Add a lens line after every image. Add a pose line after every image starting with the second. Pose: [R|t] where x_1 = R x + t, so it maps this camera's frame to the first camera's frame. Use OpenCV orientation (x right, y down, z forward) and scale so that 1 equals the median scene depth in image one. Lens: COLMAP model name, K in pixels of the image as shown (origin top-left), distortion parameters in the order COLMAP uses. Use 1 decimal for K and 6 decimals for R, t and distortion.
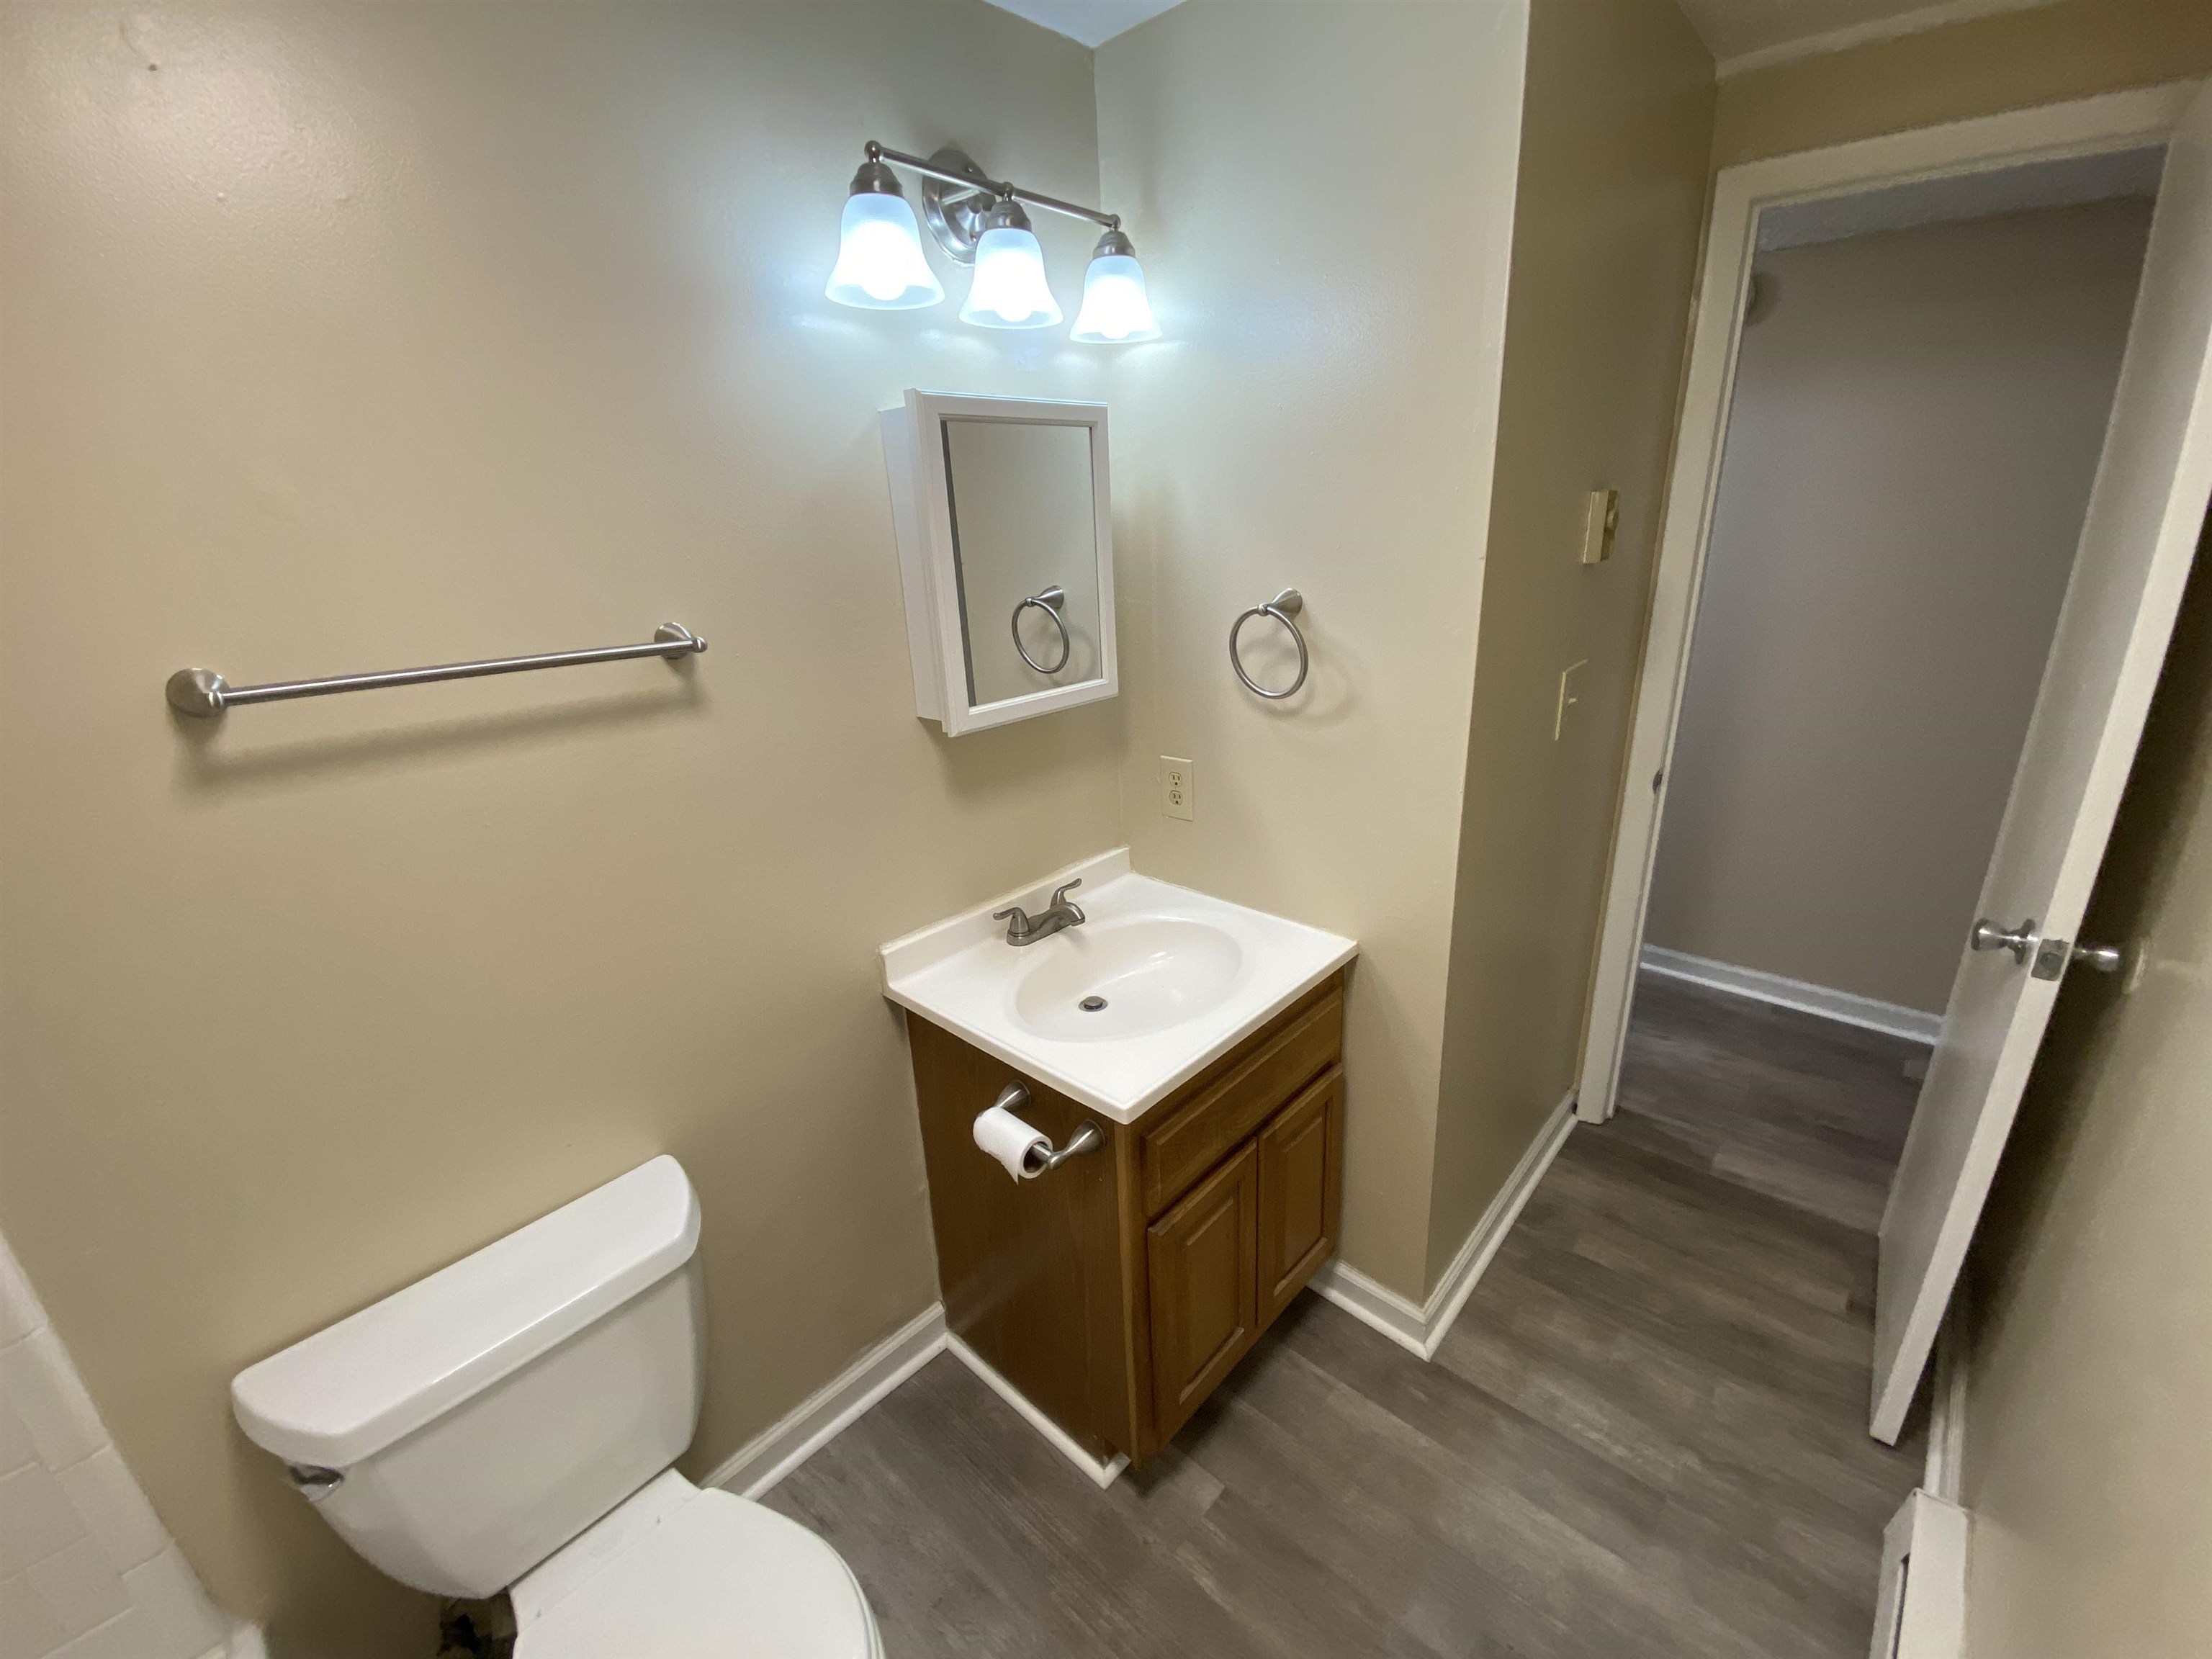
lens RADIAL K [[890.5, 0, 1090.5], [0, 890.5, 830.9], [0, 0, 1]] dist [0.001272, -0.006798]
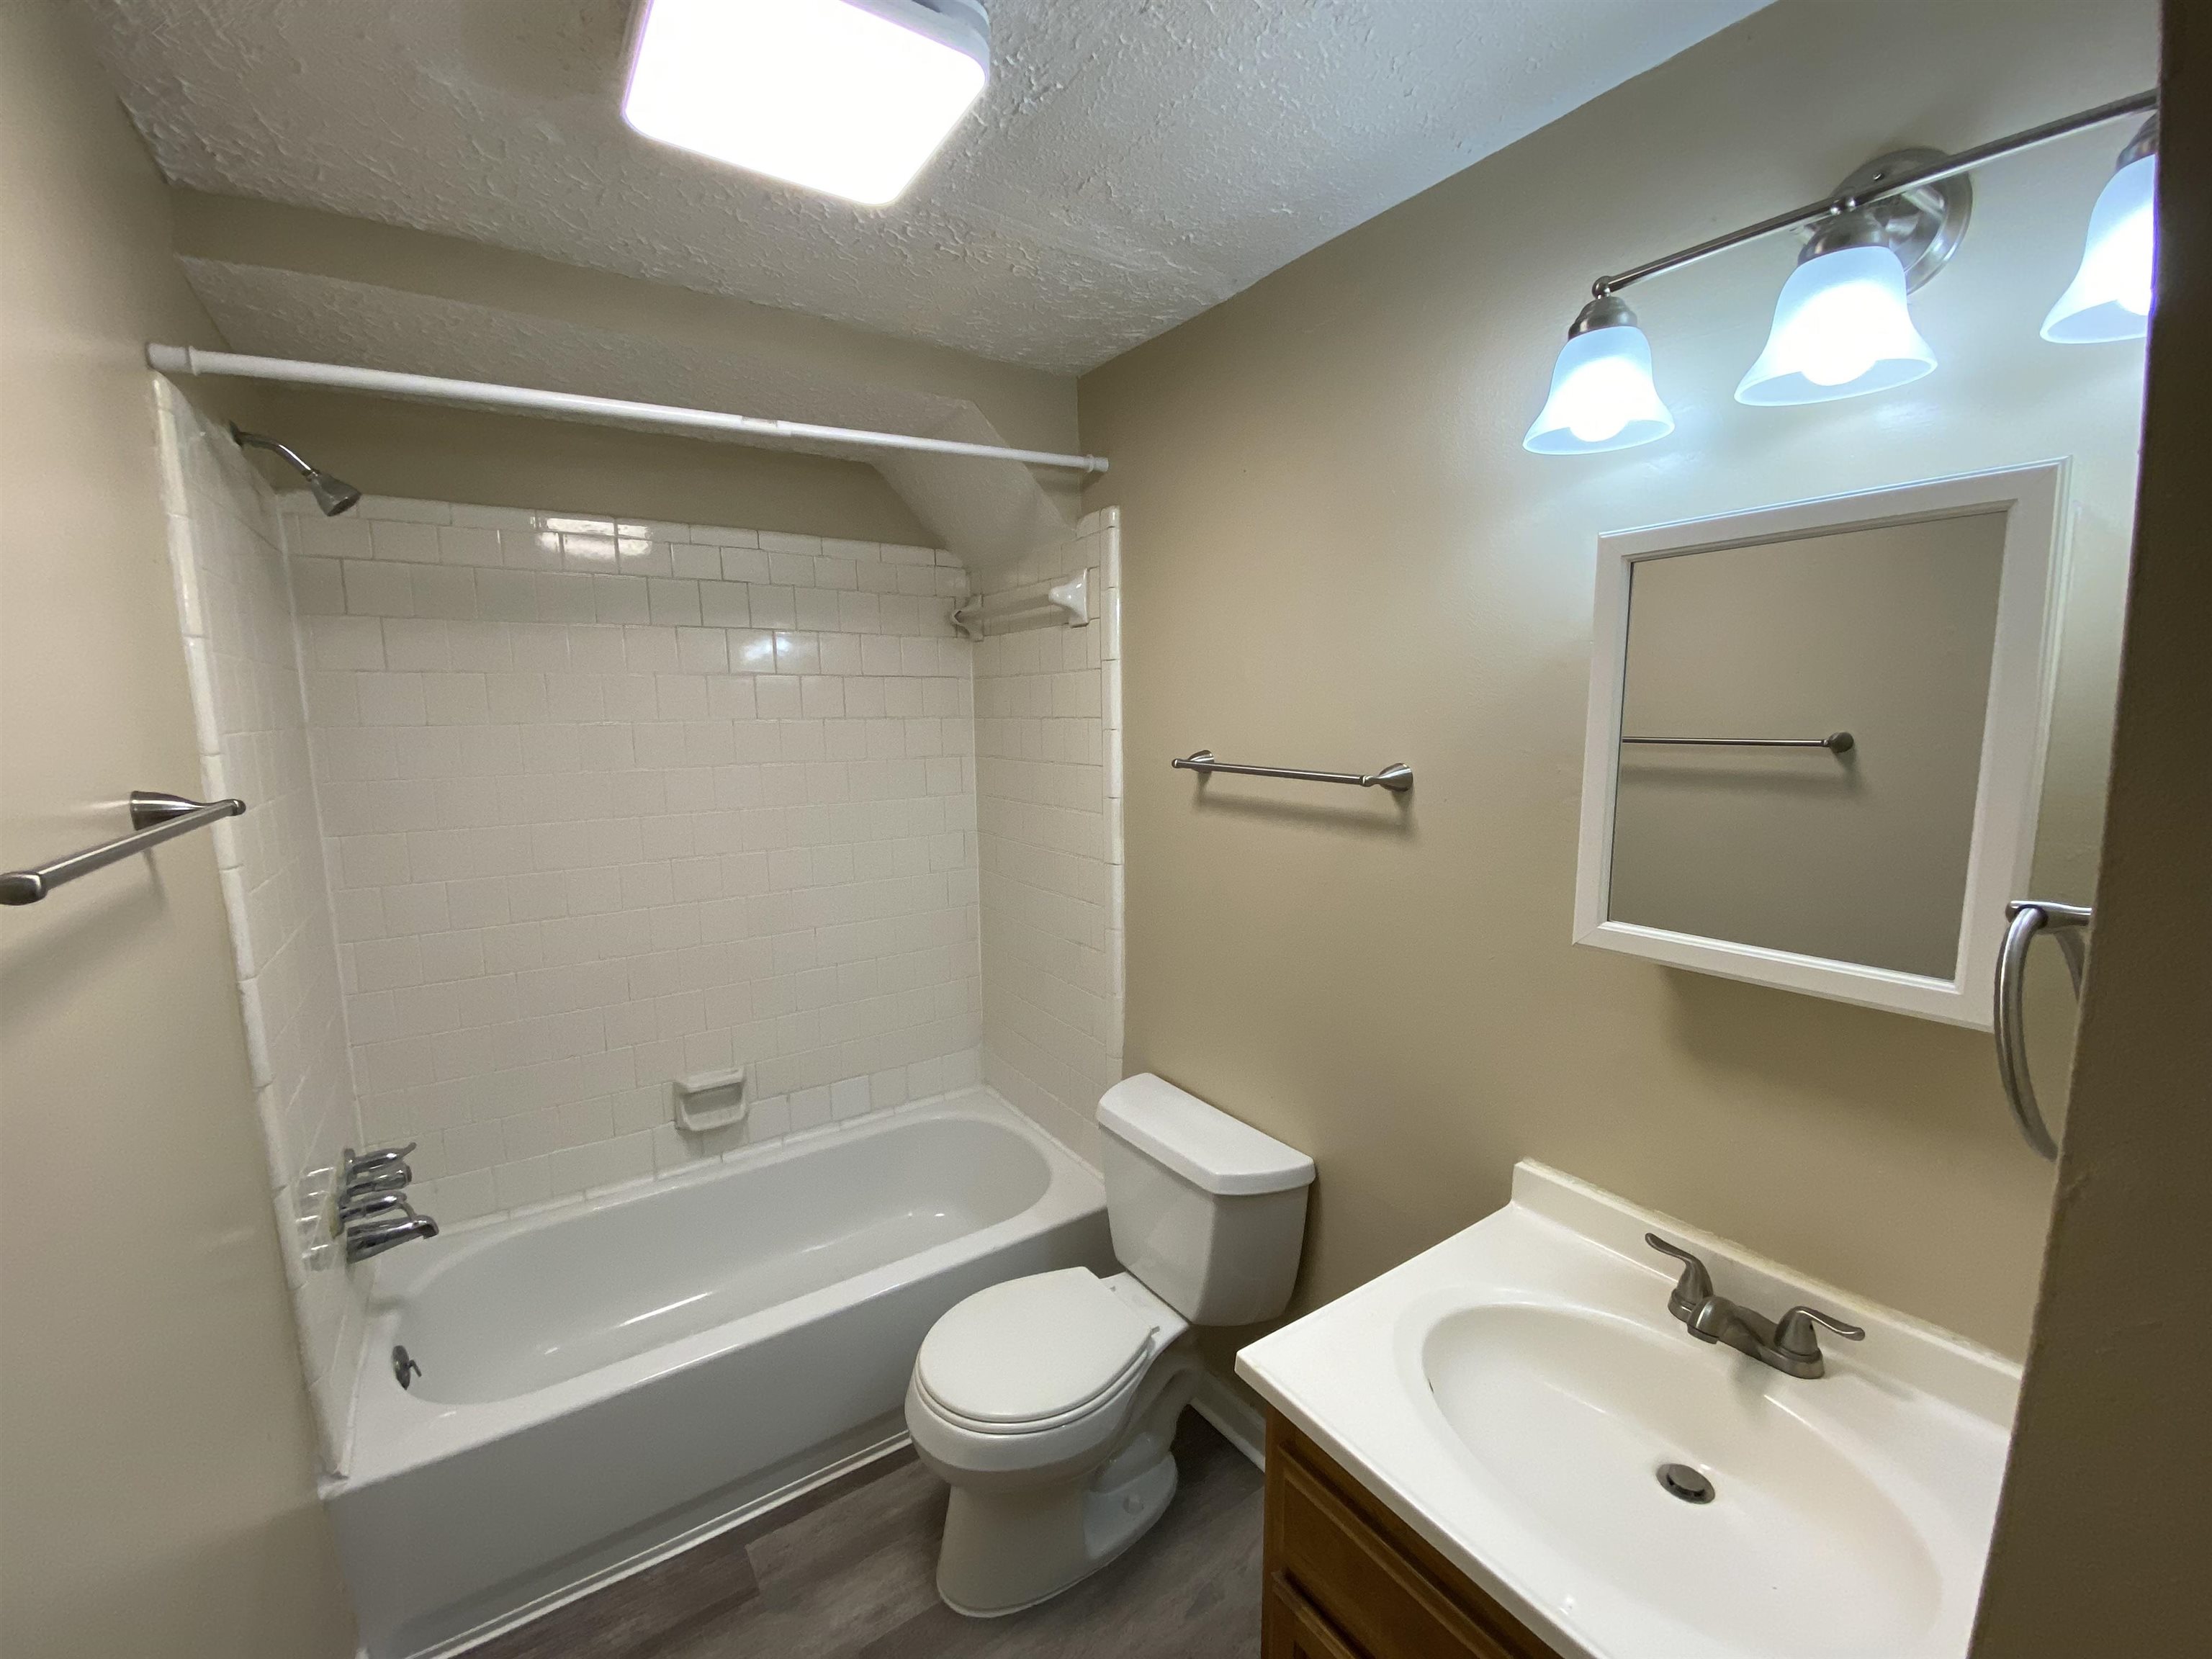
lens RADIAL K [[890.5, 0, 1090.5], [0, 890.5, 830.9], [0, 0, 1]] dist [0.001272, -0.006798]
pose [[-0.232475, 0.169757, -0.957673, 0.785210], [-0.299426, 0.924335, 0.236533, -0.298599], [0.925365, 0.341740, -0.164055, 0.810346]]
